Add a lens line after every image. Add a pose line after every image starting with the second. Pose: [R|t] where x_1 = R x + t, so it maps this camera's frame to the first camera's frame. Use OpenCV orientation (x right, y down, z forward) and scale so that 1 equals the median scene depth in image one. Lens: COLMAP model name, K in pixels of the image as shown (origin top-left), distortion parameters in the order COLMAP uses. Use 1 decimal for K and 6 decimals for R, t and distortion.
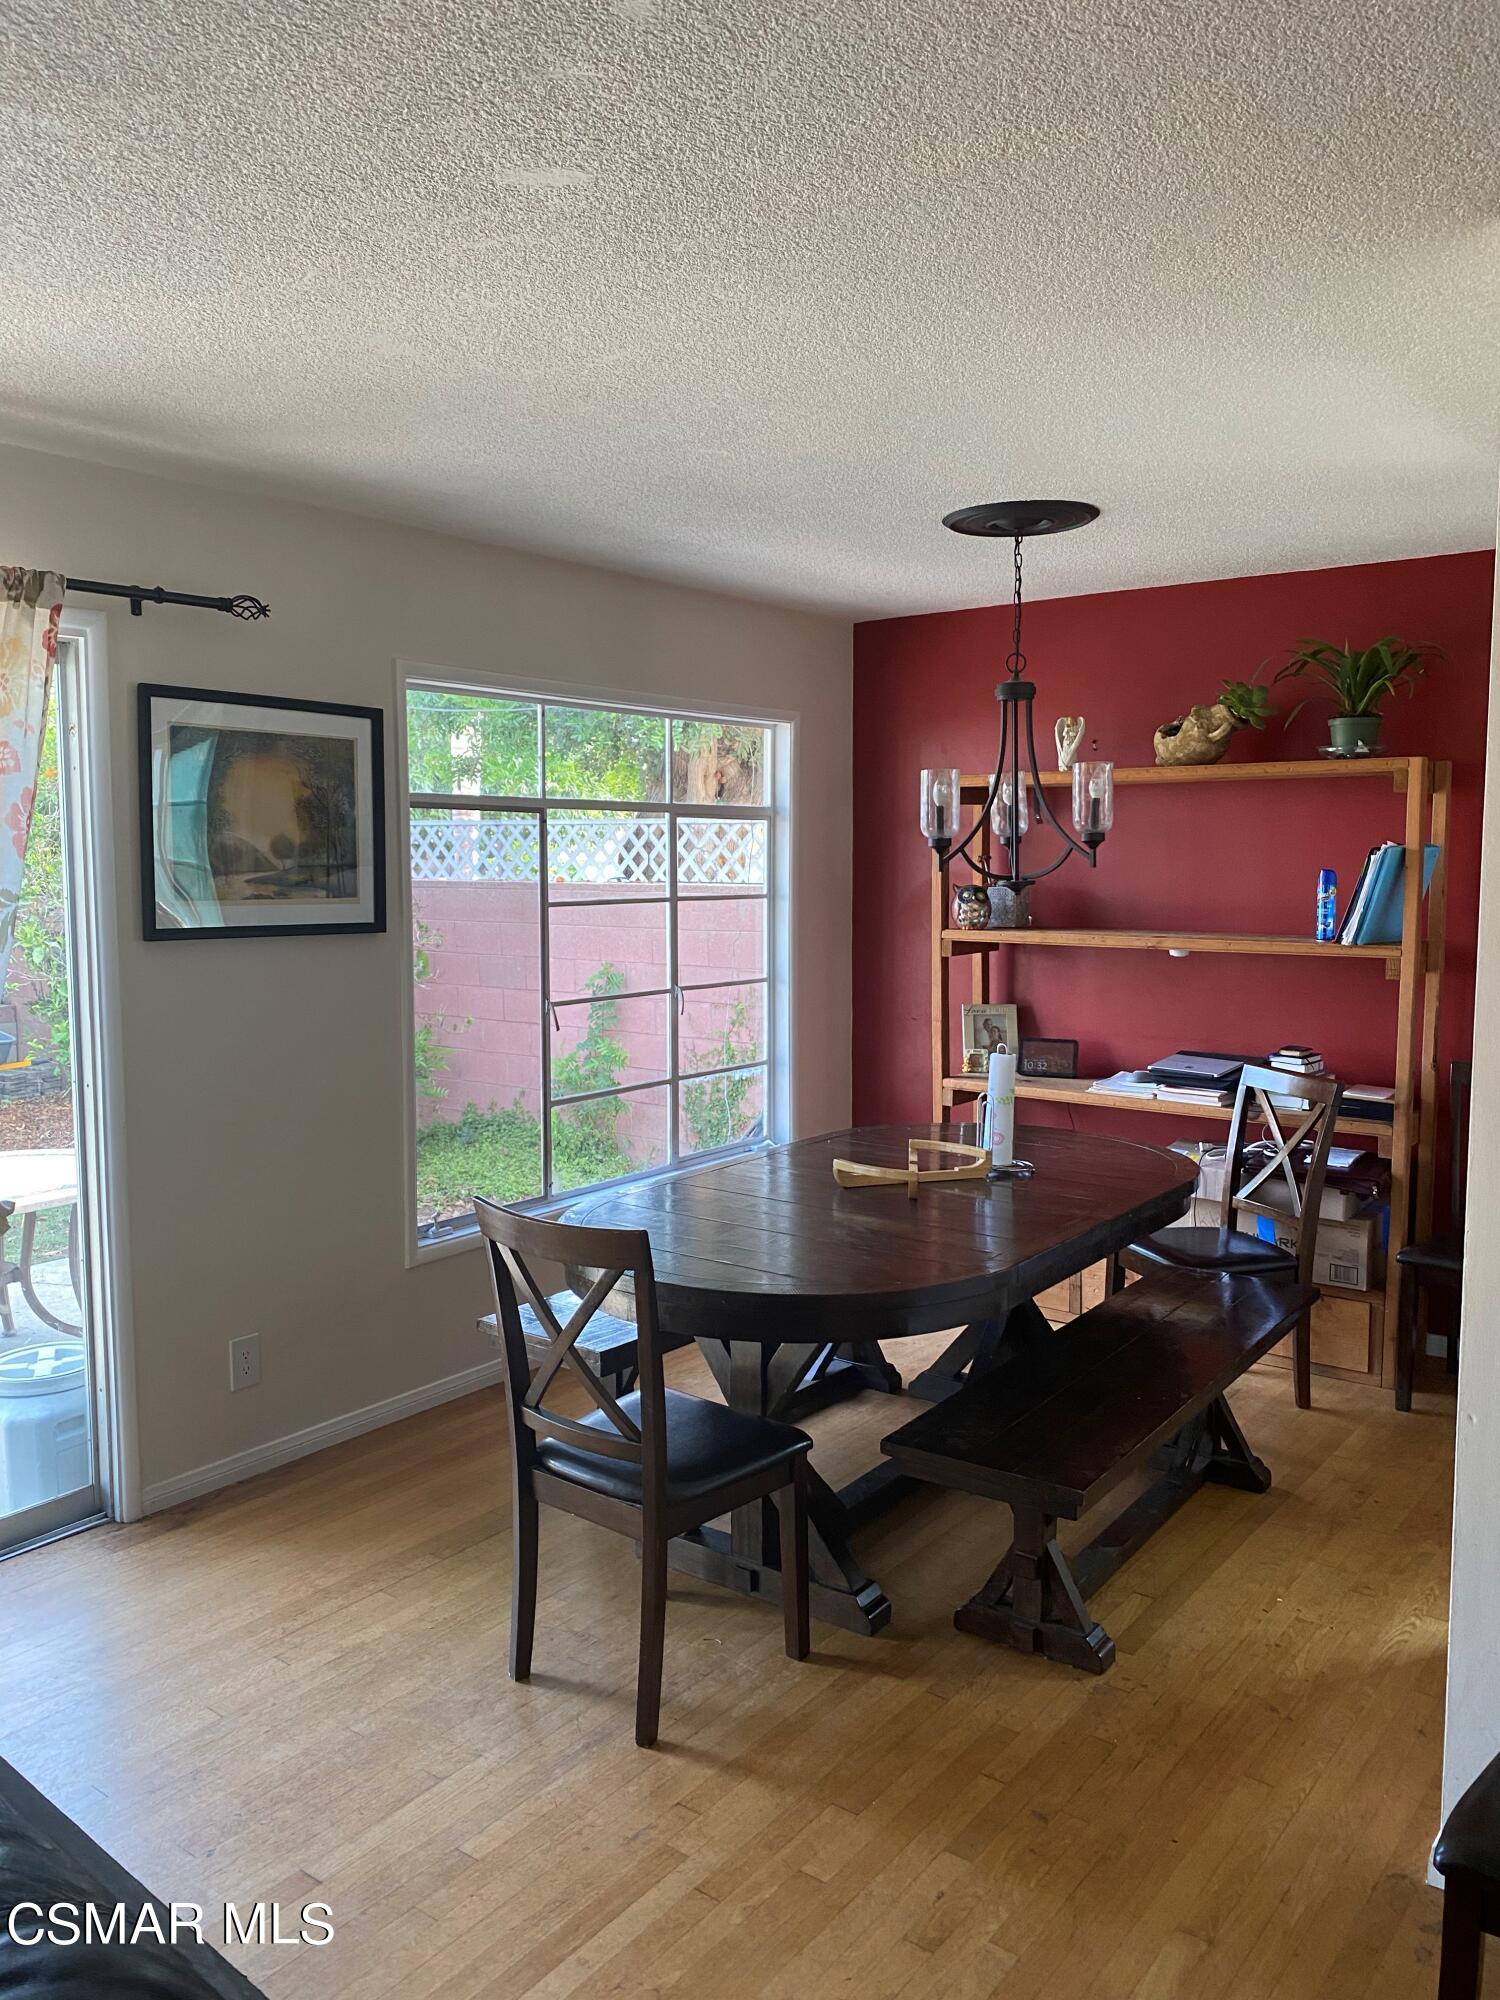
lens RADIAL K [[1547.4, 0, 732.1], [0, 1547.4, 995.6], [0, 0, 1]] dist [0.111432, -0.267272]
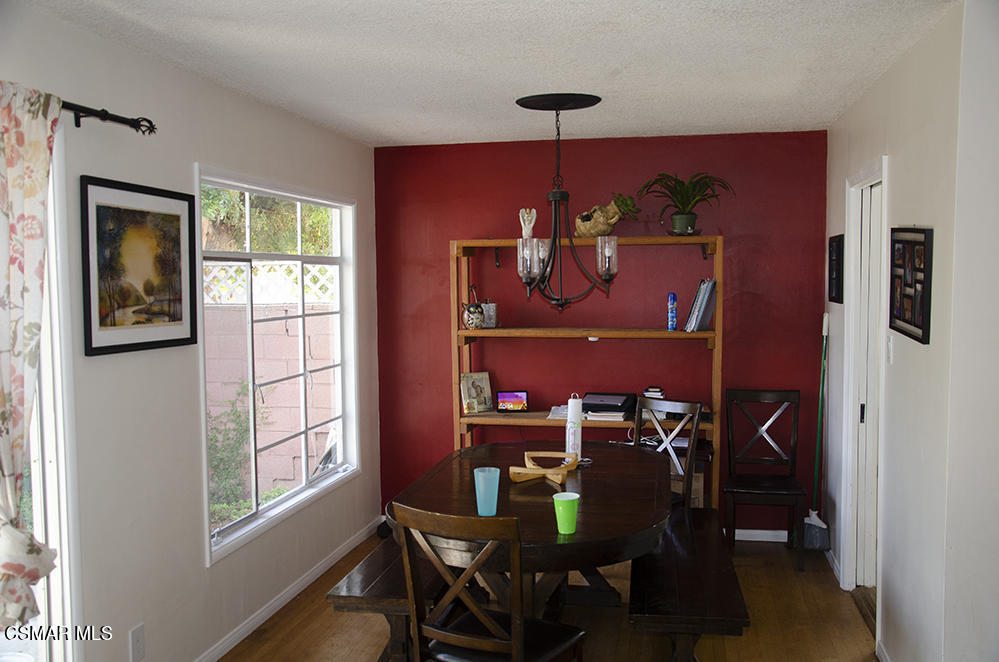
lens RADIAL K [[962.3, 0, 499.5], [0, 962.3, 331.0], [0, 0, 1]] dist [-0.064237, 0.192293]
pose [[0.890618, -0.031463, 0.453662, -0.343896], [0.048395, 0.998496, -0.025759, -0.013741], [-0.452169, 0.044896, 0.890802, 0.047757]]
